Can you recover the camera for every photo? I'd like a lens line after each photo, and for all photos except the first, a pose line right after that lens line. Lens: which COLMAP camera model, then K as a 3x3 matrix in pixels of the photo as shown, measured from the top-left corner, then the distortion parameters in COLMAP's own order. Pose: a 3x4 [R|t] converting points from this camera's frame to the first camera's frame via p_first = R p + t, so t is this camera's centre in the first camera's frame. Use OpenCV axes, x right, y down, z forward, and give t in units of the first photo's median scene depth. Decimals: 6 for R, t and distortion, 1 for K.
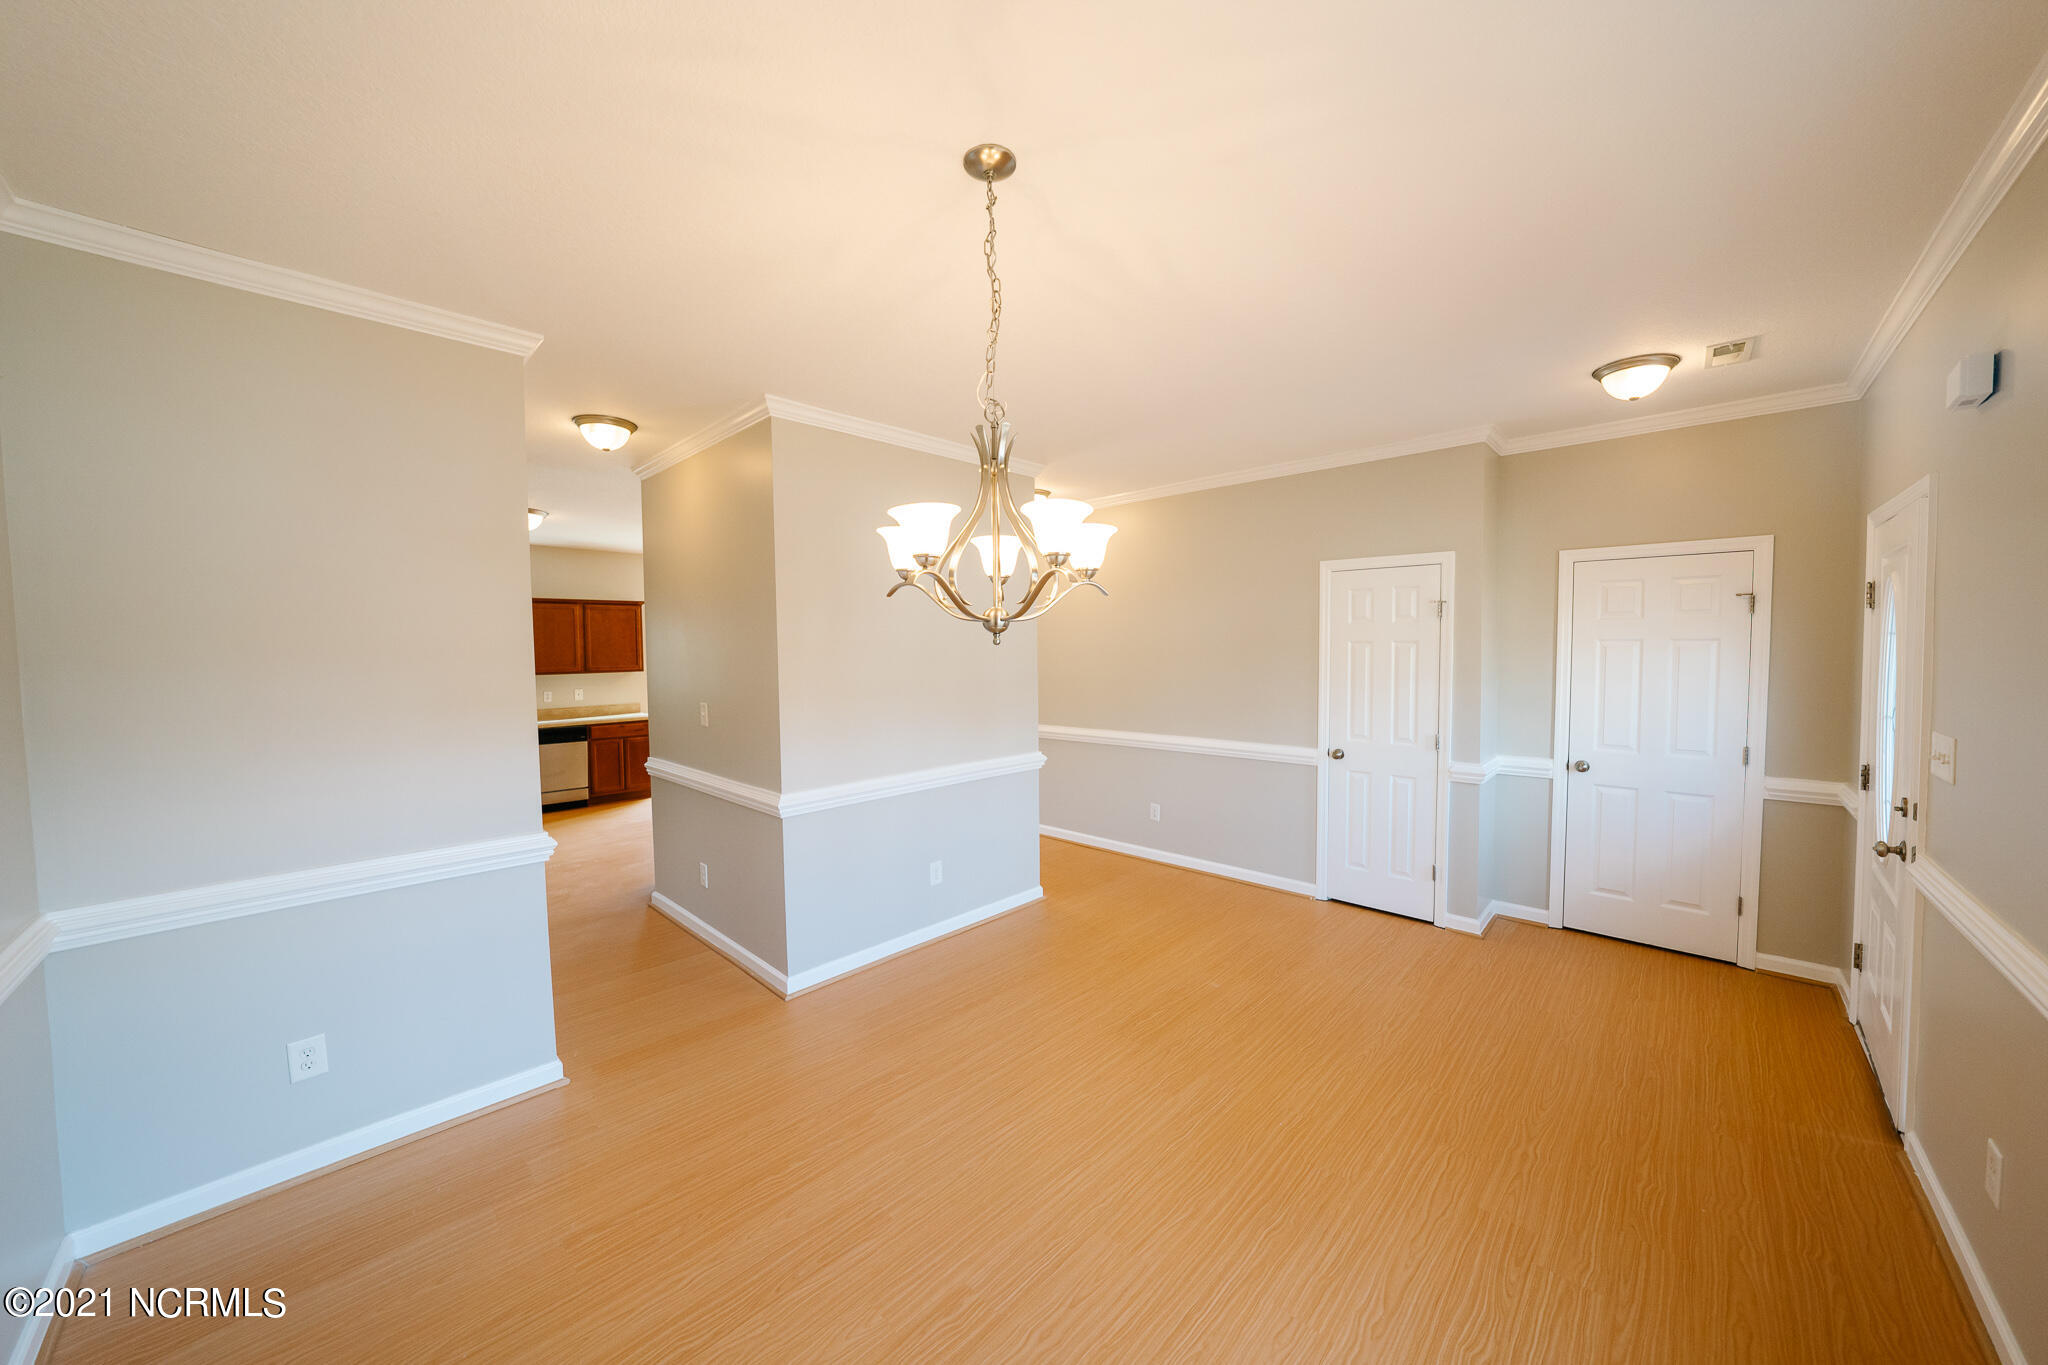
lens RADIAL K [[731.9, 0, 1024.0], [0, 731.9, 682.5], [0, 0, 1]] dist [-0.021033, 0.000146]
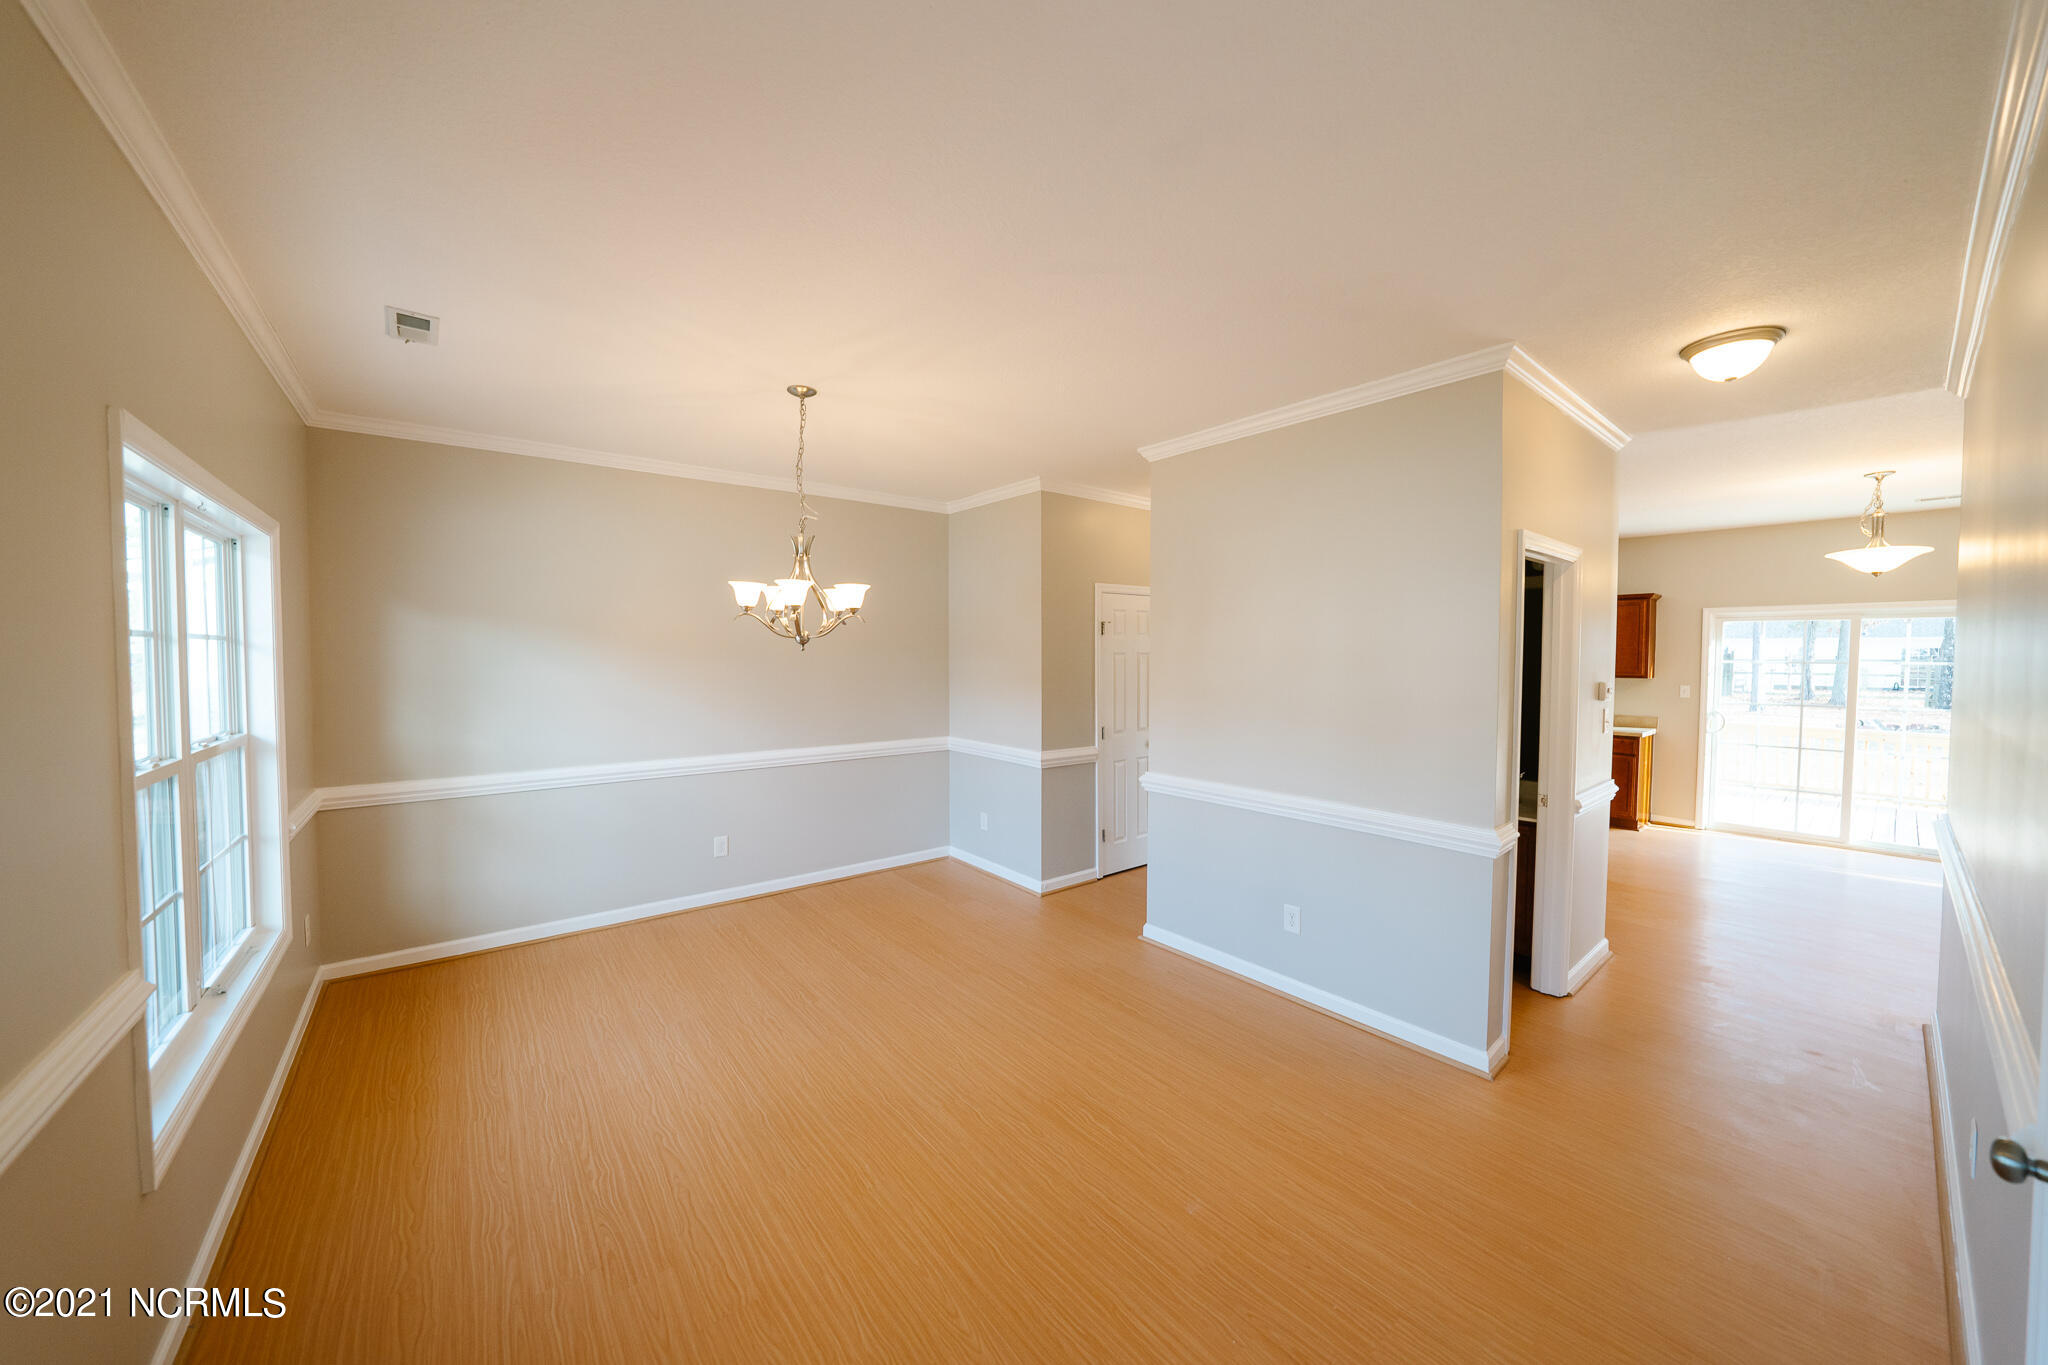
lens RADIAL K [[757.4, 0, 1024.0], [0, 757.4, 682.5], [0, 0, 1]] dist [-0.026467, 0.000192]
pose [[-0.171454, 0.046200, -0.984108, 1.388810], [-0.047508, 0.997350, 0.055098, -0.076478], [0.984046, 0.056200, -0.168804, 1.495002]]
